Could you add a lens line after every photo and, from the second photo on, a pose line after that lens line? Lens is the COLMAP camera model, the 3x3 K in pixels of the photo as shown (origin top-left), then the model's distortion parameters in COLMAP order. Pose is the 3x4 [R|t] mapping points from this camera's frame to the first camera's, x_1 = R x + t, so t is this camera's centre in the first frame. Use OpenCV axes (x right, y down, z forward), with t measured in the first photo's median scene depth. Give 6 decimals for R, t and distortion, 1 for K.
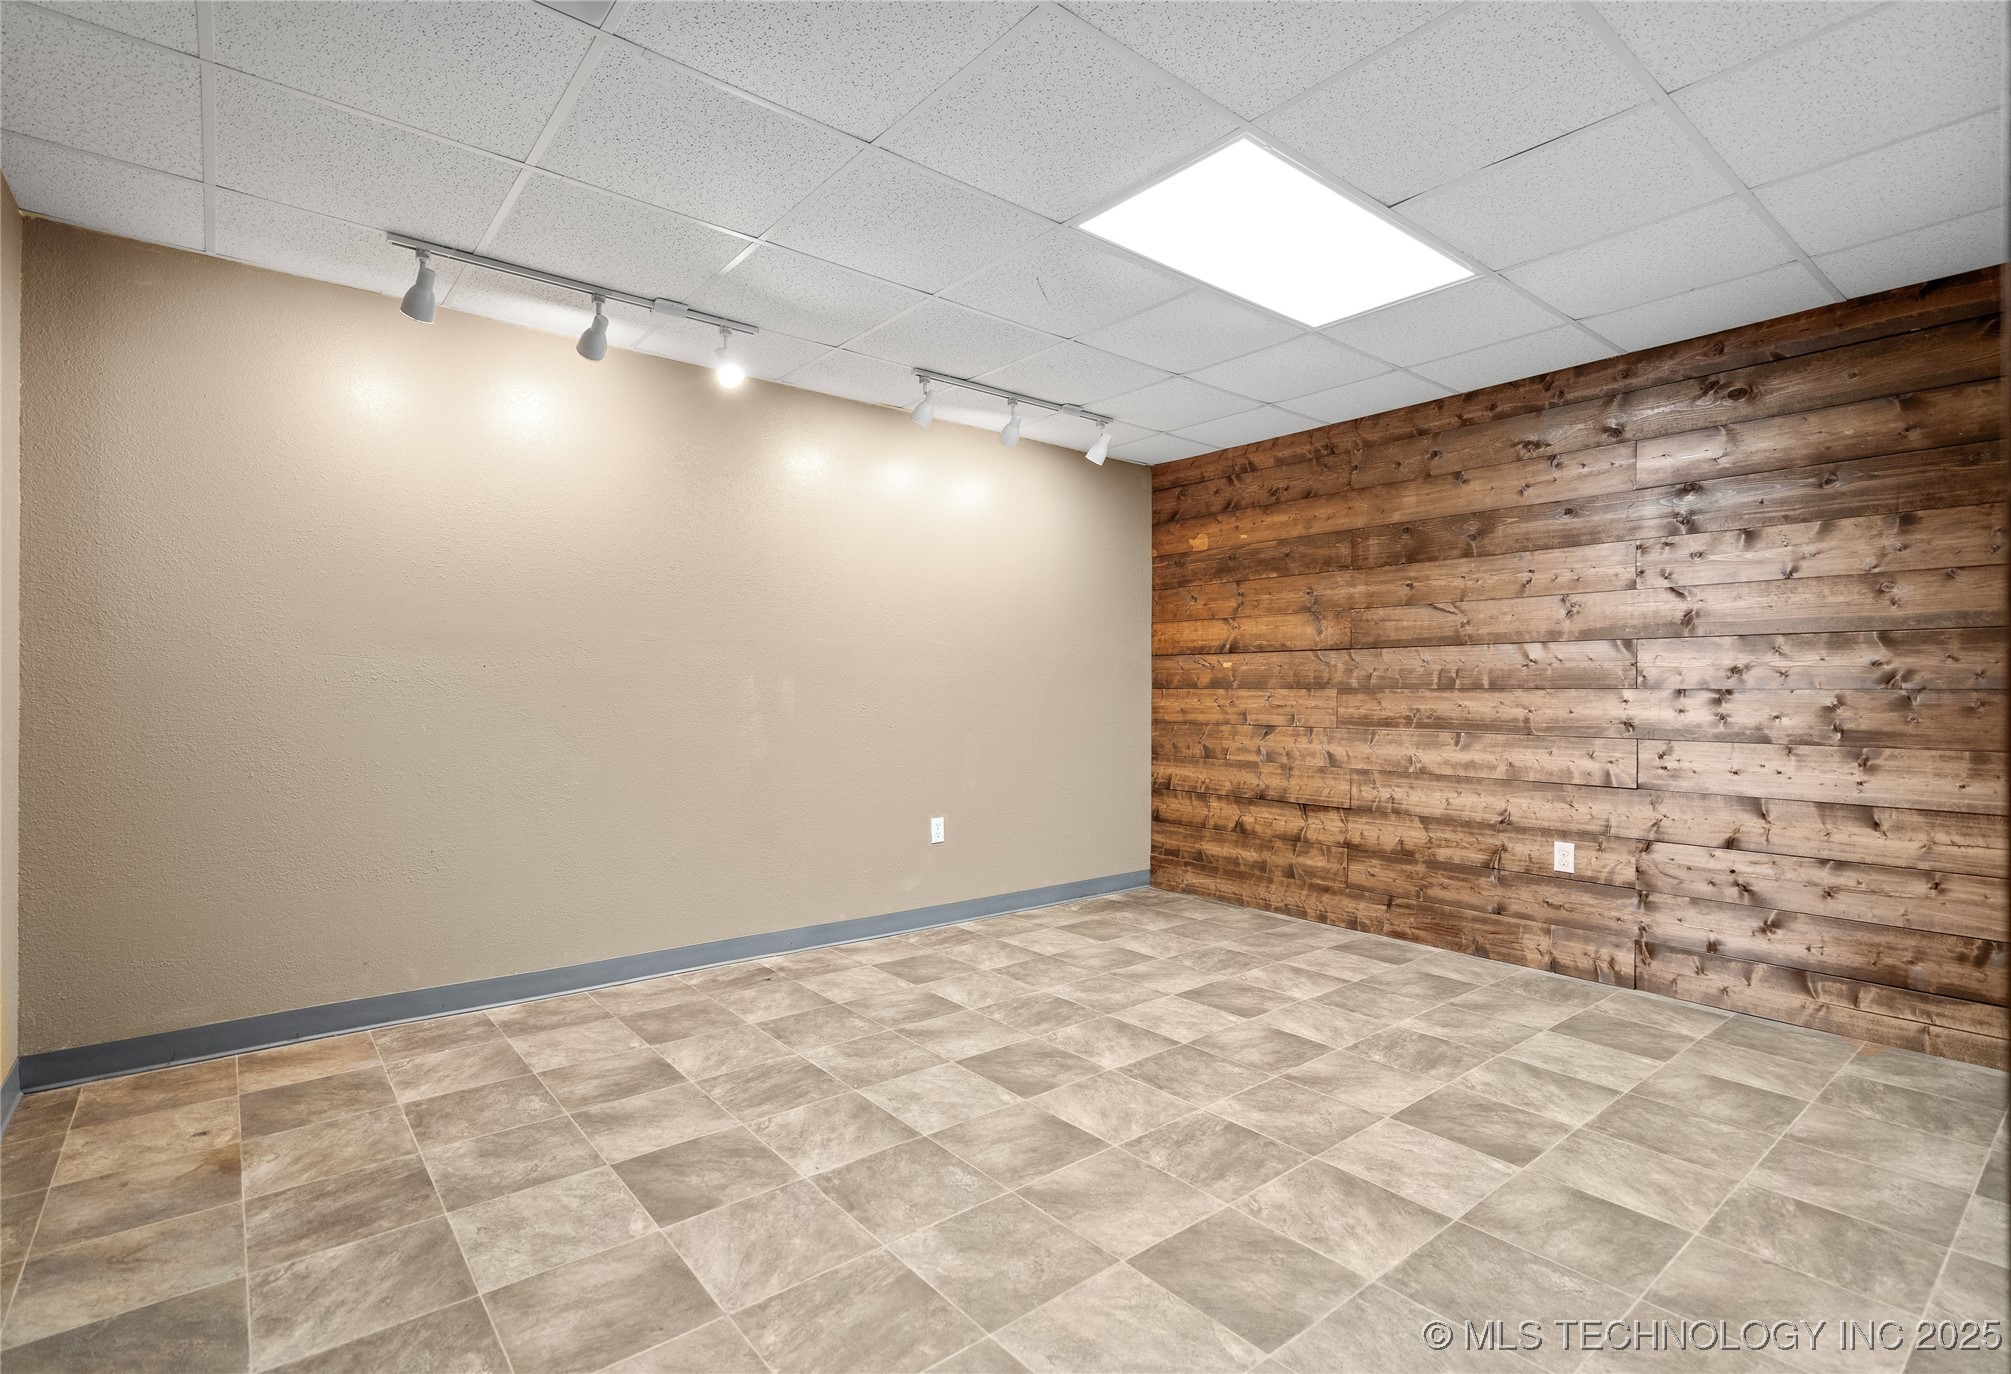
lens RADIAL K [[947.7, 0, 948.1], [0, 947.7, 694.1], [0, 0, 1]] dist [0.019947, -0.000788]
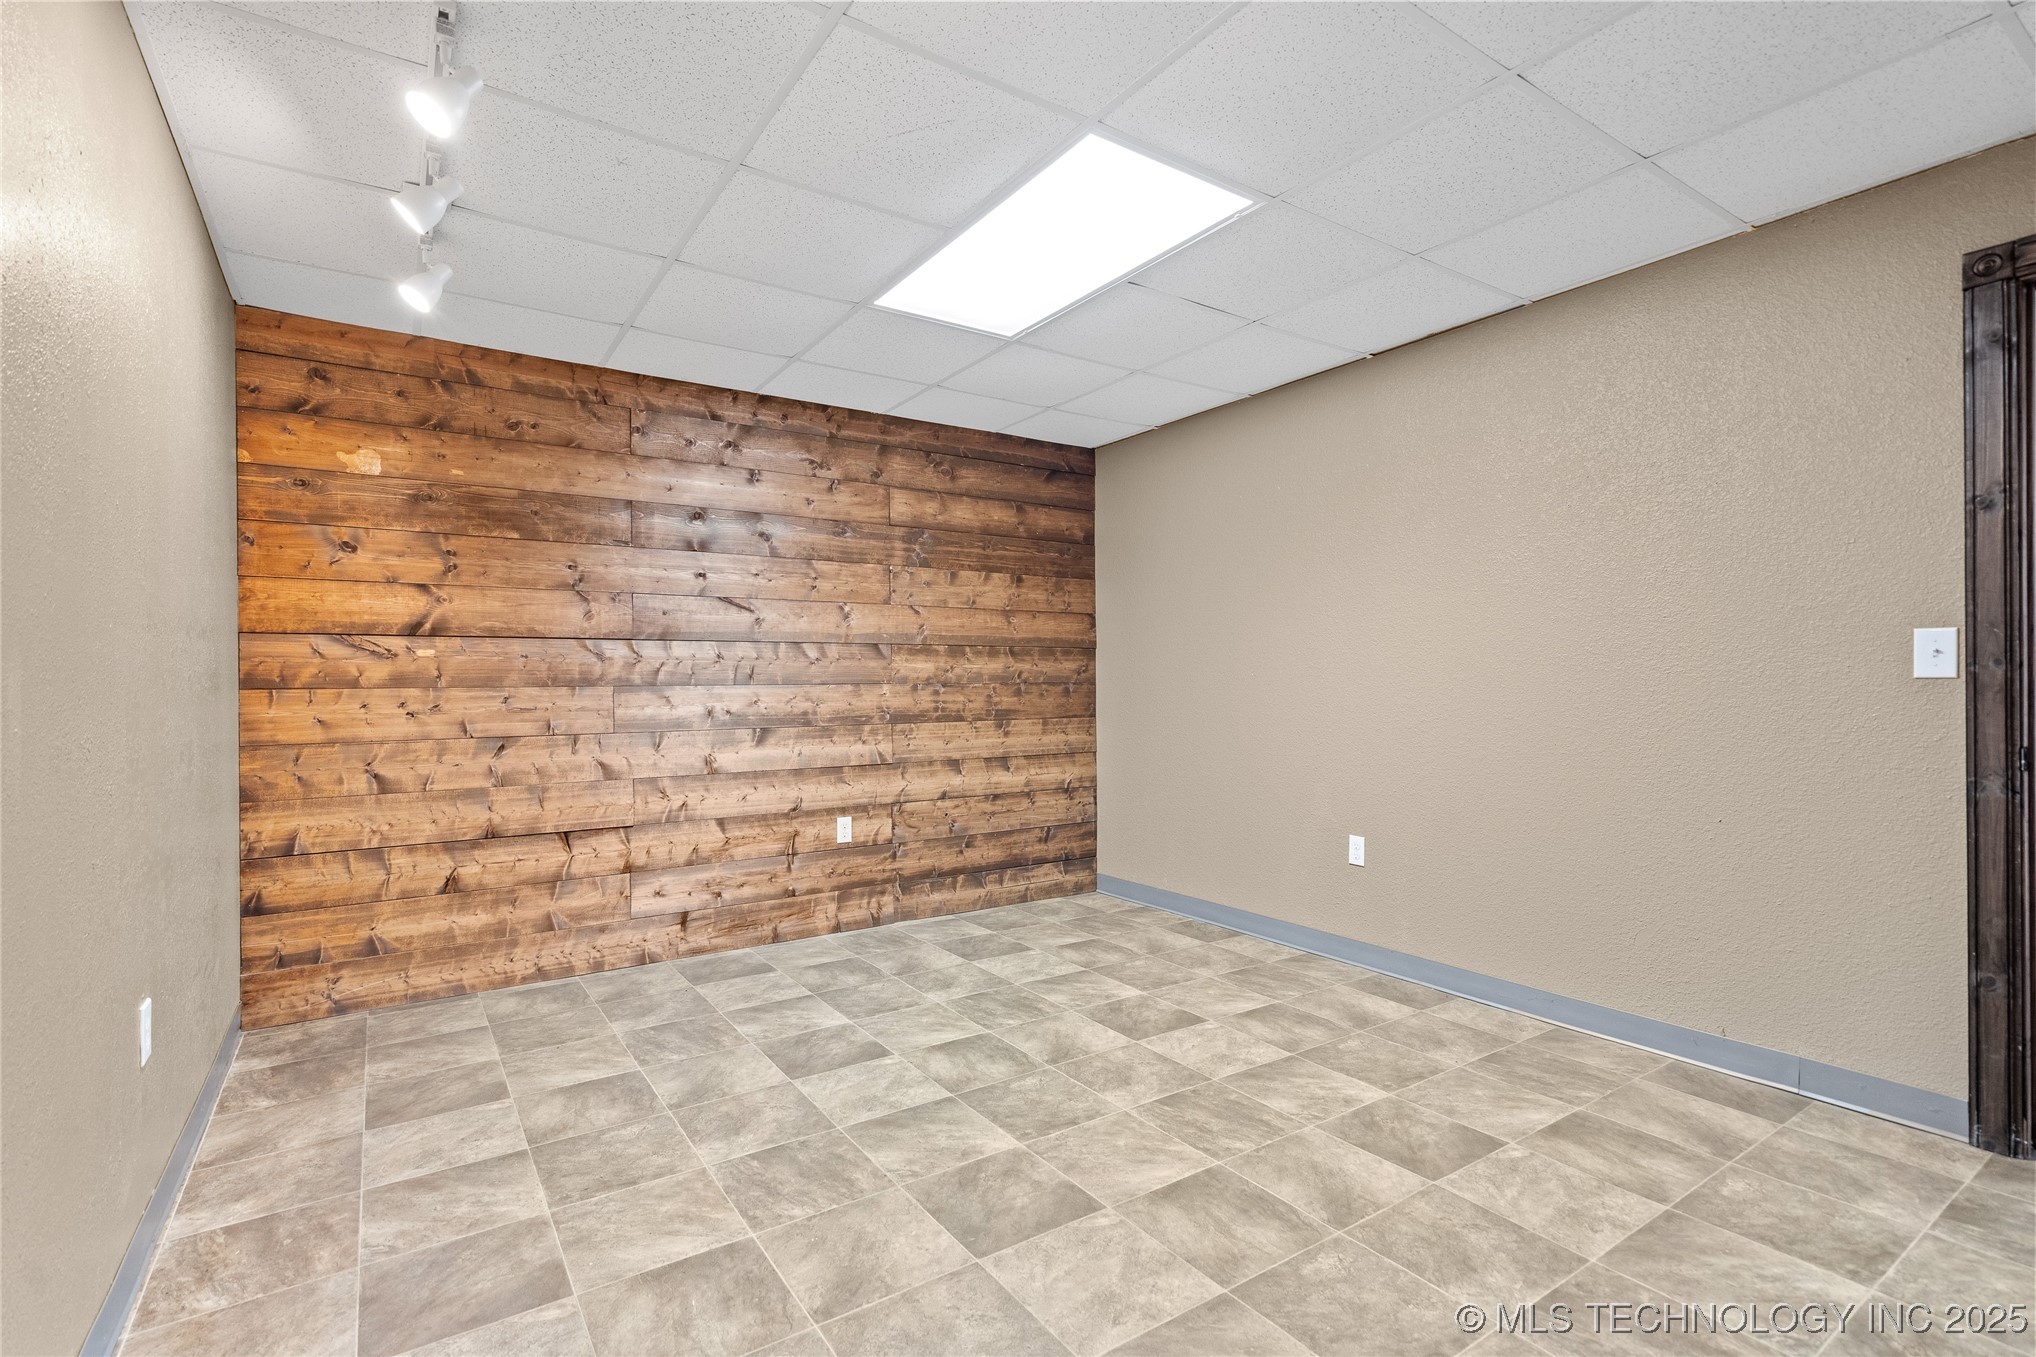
lens RADIAL K [[963.2, 0, 1010.8], [0, 963.2, 687.6], [0, 0, 1]] dist [0.000001, -0.001221]
pose [[0.059821, -0.007338, 0.998182, -0.496500], [0.013330, 0.999890, 0.006552, -0.006307], [-0.998120, 0.012914, 0.059912, 0.715208]]
